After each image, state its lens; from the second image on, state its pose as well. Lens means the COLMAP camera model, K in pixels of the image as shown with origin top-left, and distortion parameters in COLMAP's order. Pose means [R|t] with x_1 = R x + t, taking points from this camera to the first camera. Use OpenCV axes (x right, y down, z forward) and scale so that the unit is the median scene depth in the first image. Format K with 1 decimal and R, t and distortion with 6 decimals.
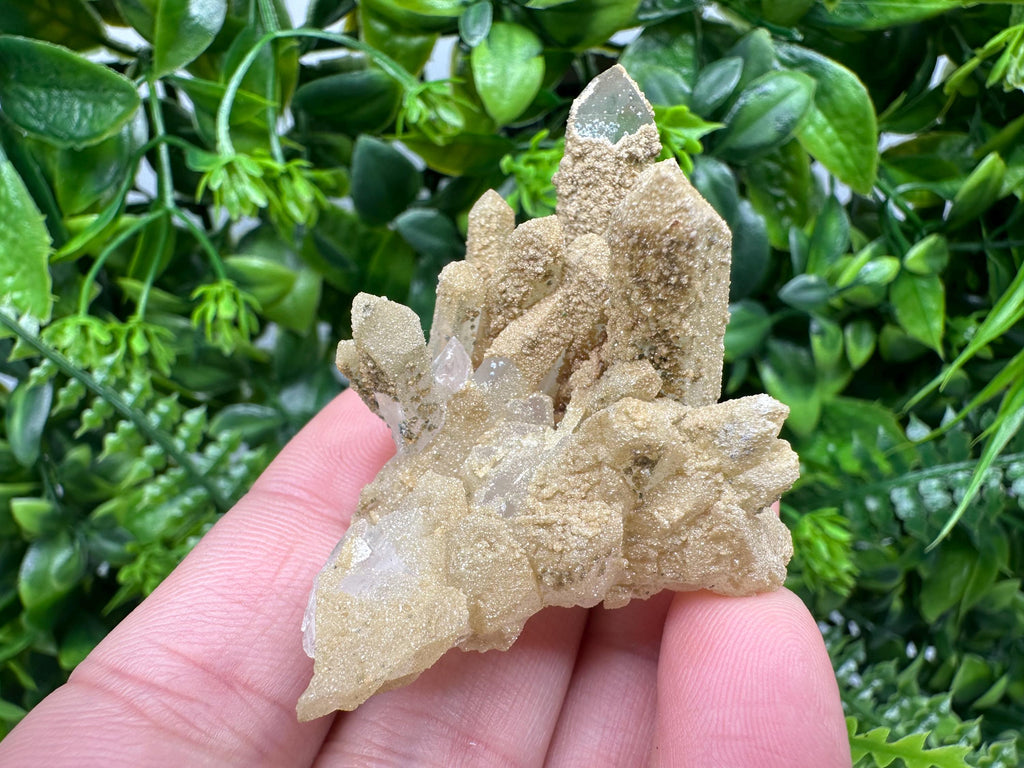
lens RADIAL K [[744.9, 0, 474.3], [0, 744.9, 451.1], [0, 0, 1]] dist [-0.017606, 0.006450]
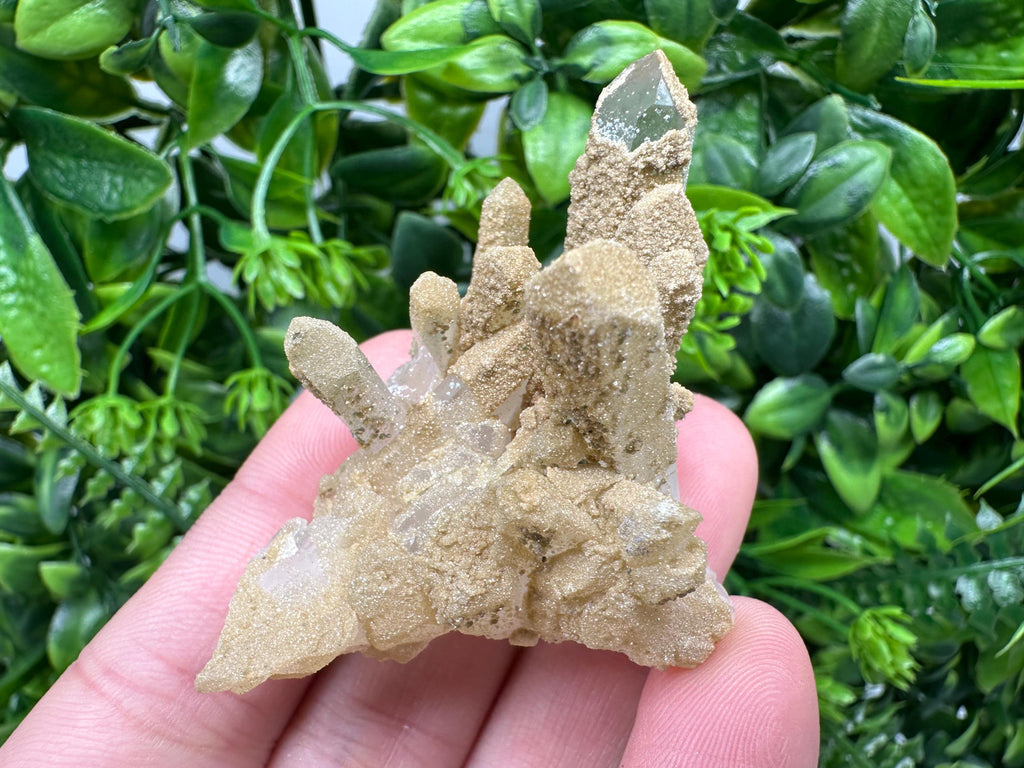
lens RADIAL K [[744.9, 0, 474.3], [0, 744.9, 451.1], [0, 0, 1]] dist [-0.017606, 0.006450]
pose [[0.999314, 0.016362, -0.033230, -0.023197], [-0.015656, 0.999649, 0.021373, -0.130856], [0.033569, -0.020838, 0.999219, 0.047973]]
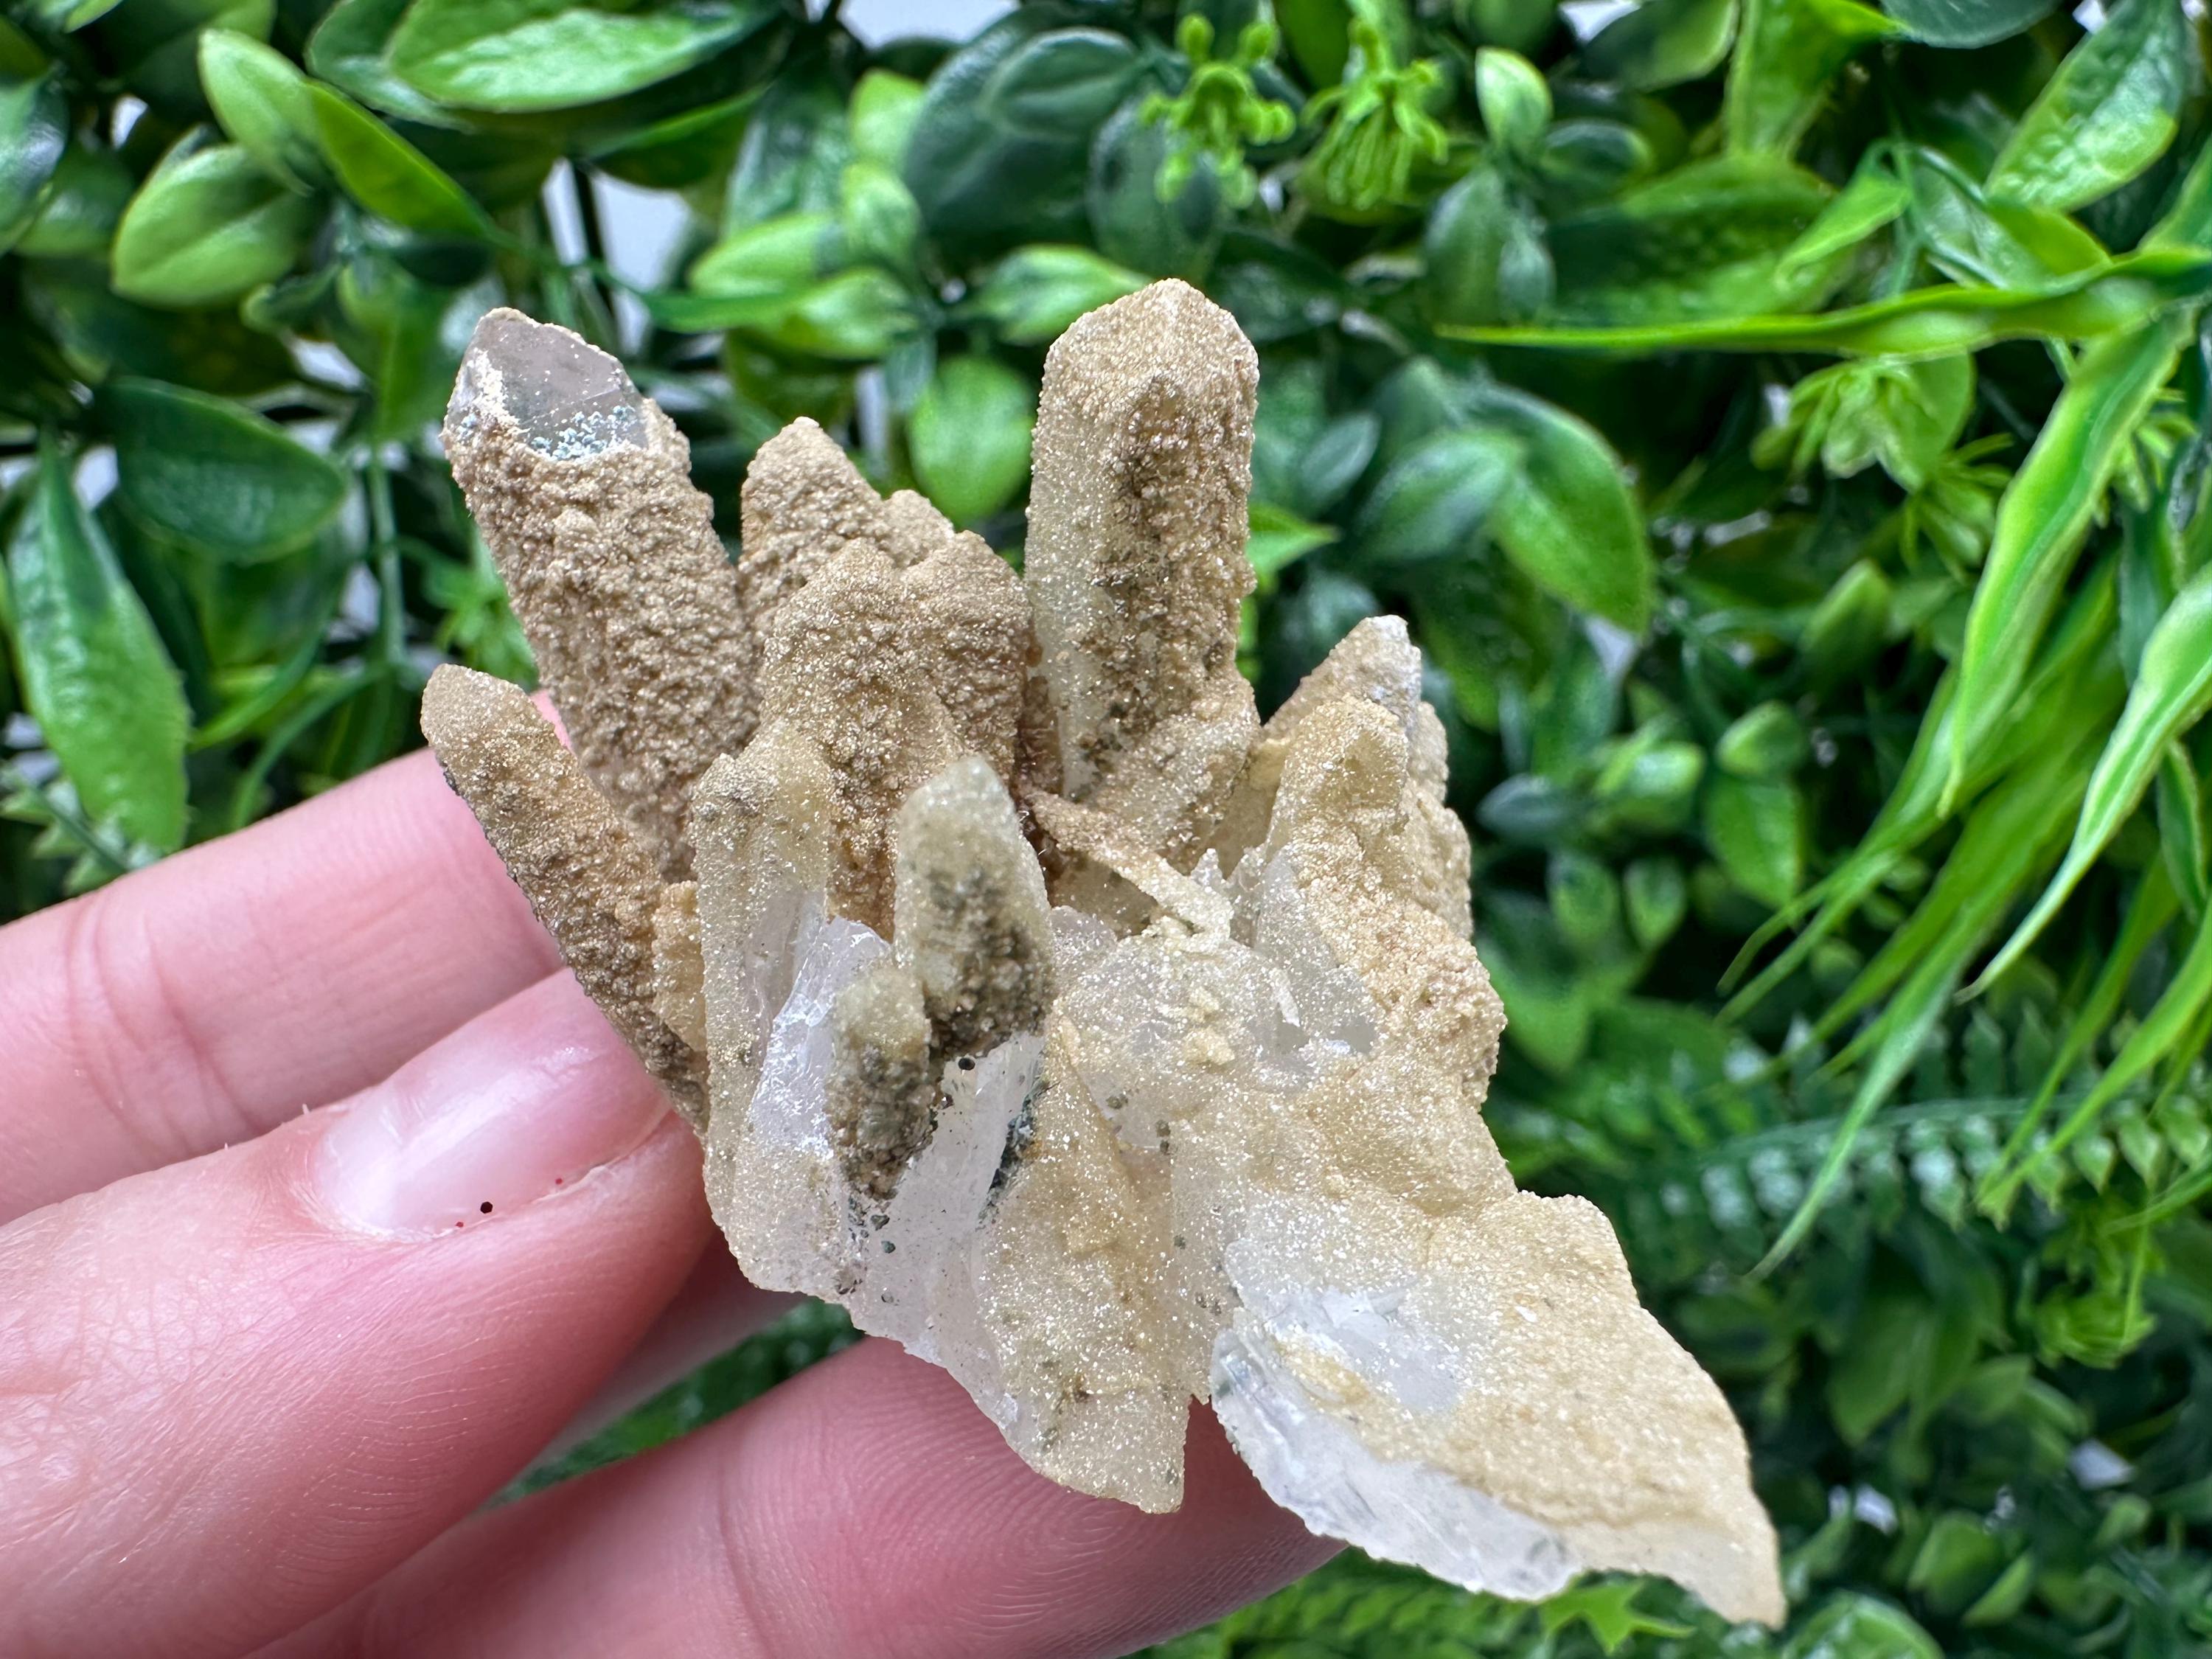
lens RADIAL K [[1613.2, 0, 1034.4], [0, 1613.2, 960.5], [0, 0, 1]] dist [-0.020595, 0.008220]
pose [[0.999640, 0.008295, -0.025534, 0.114398], [-0.010538, 0.995973, -0.089028, 0.008945], [0.024693, 0.089265, 0.995702, -0.202128]]
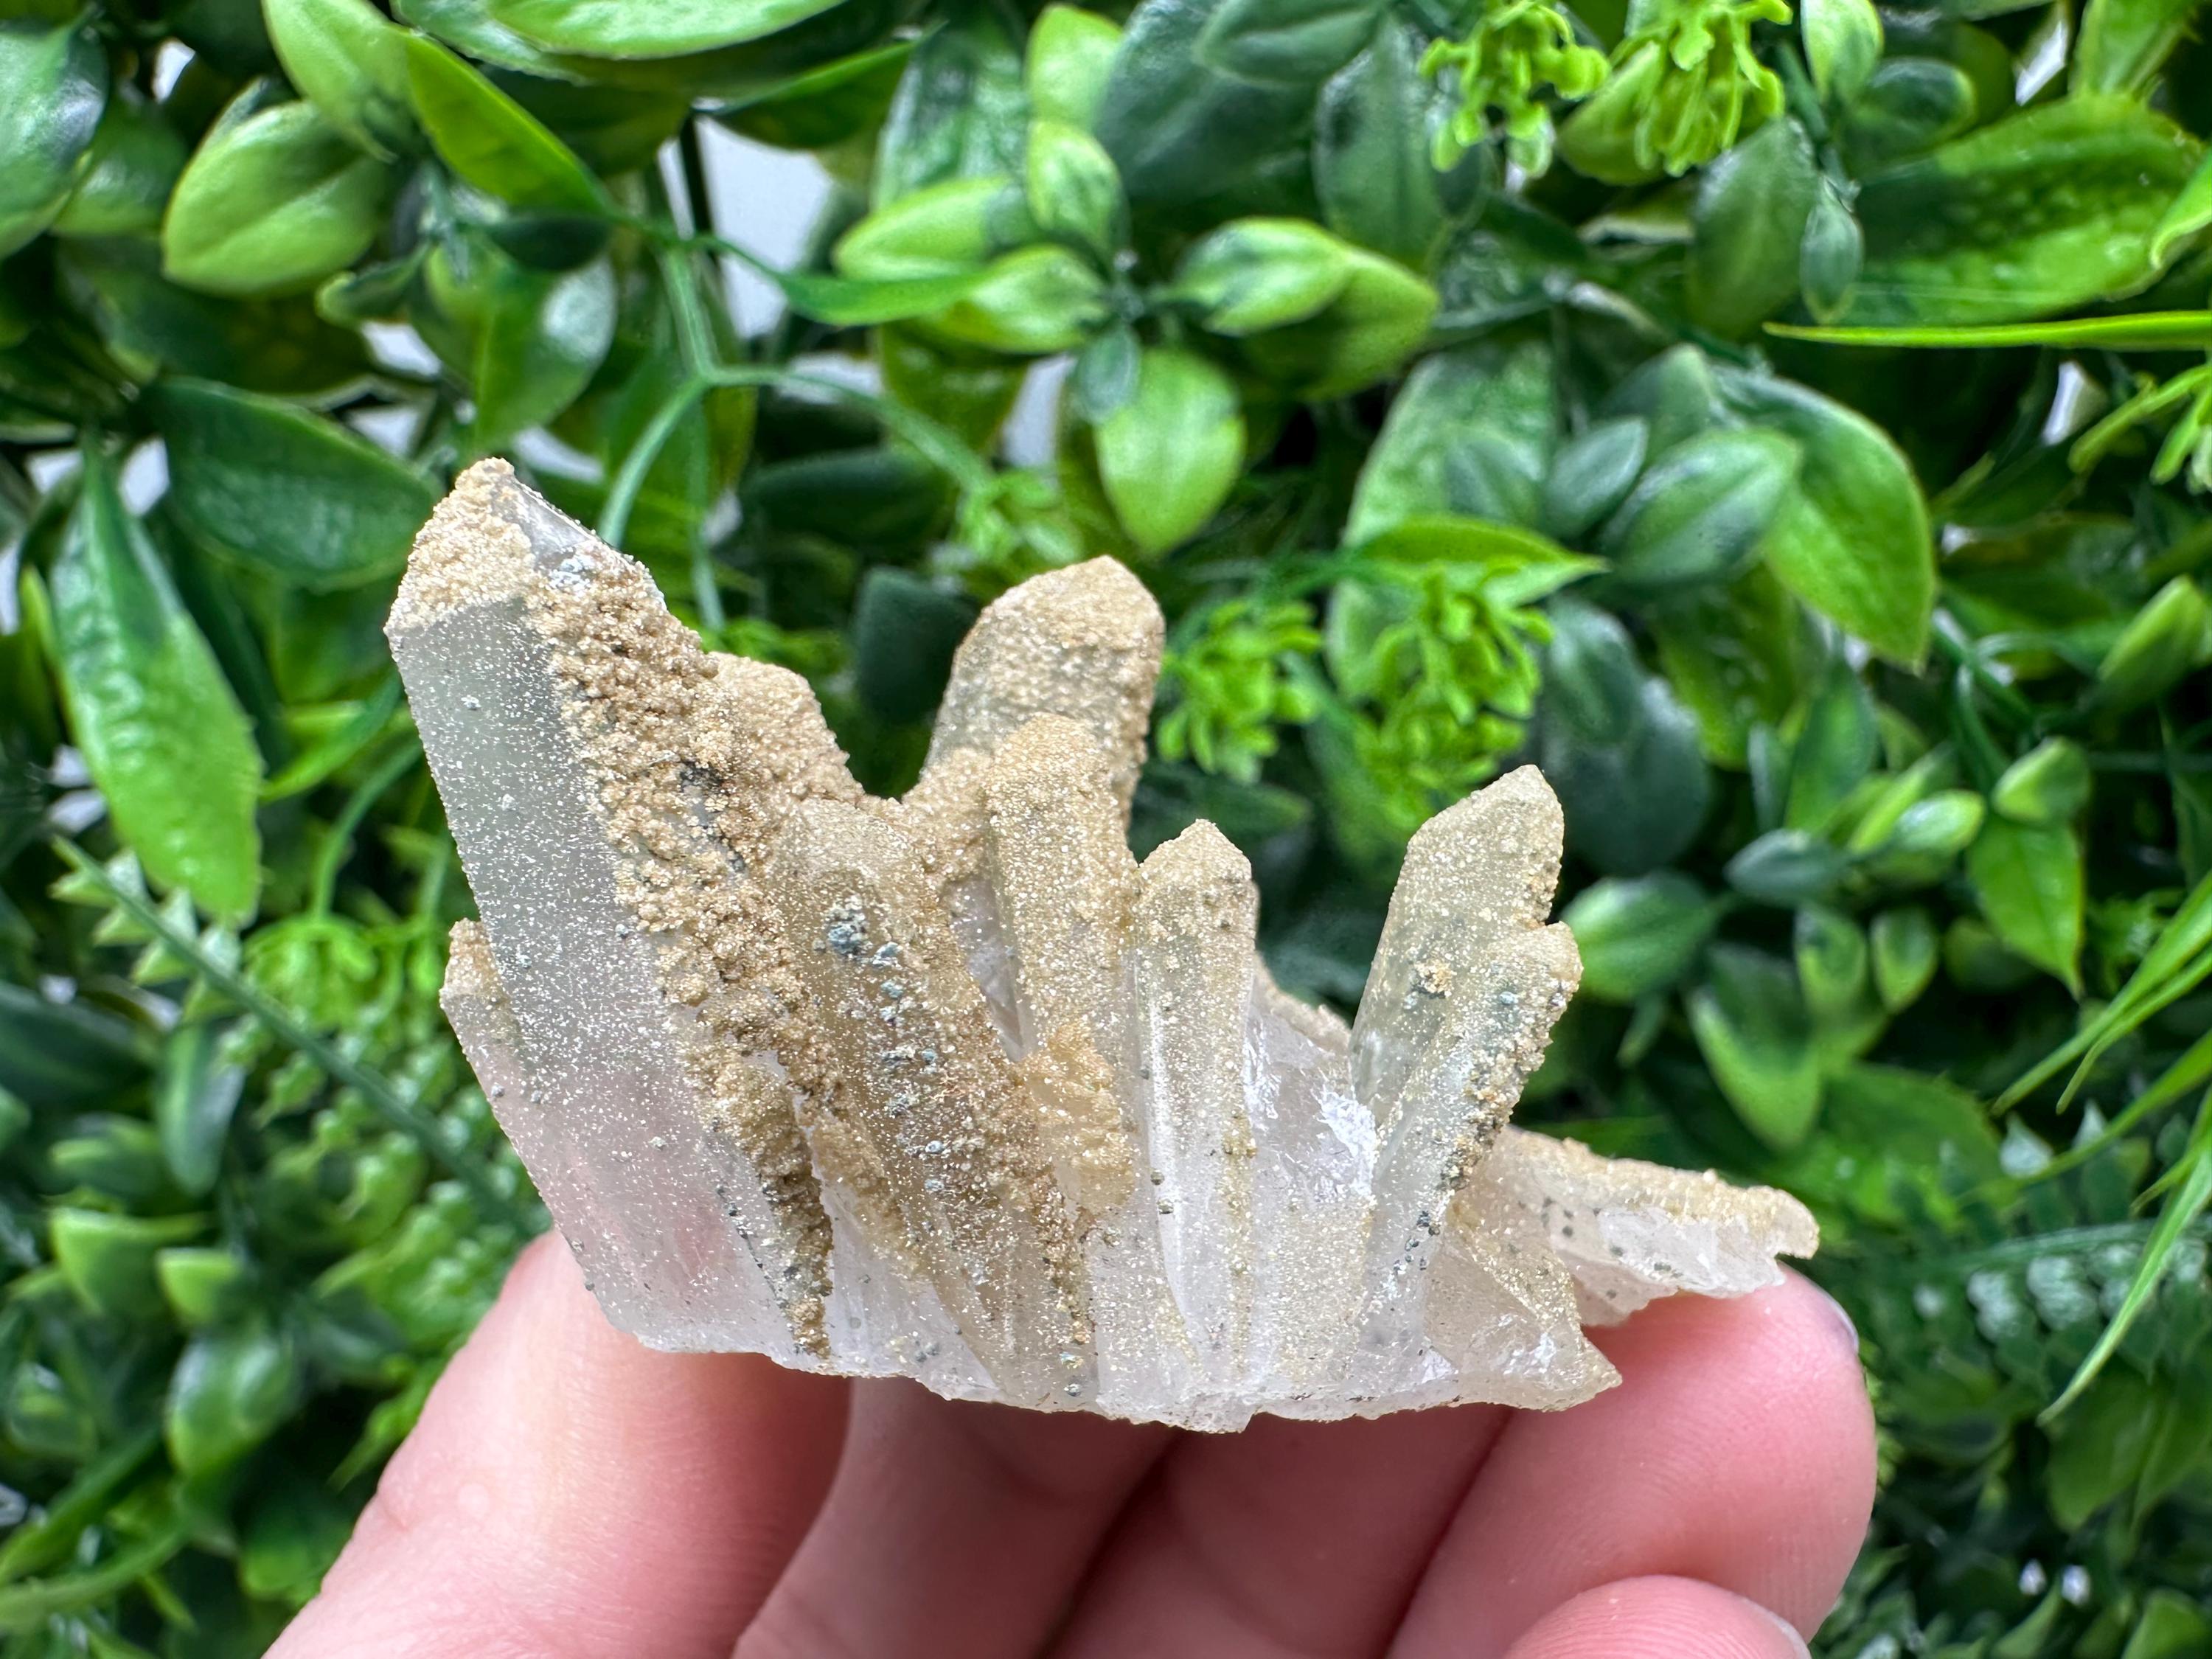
lens RADIAL K [[1609.1, 0, 1024.5], [0, 1609.1, 974.4], [0, 0, 1]] dist [-0.017606, 0.006450]
pose [[0.998953, 0.010864, -0.044437, 0.000132], [-0.012494, 0.999253, -0.036559, -0.103712], [0.044007, 0.037076, 0.998343, -0.063600]]
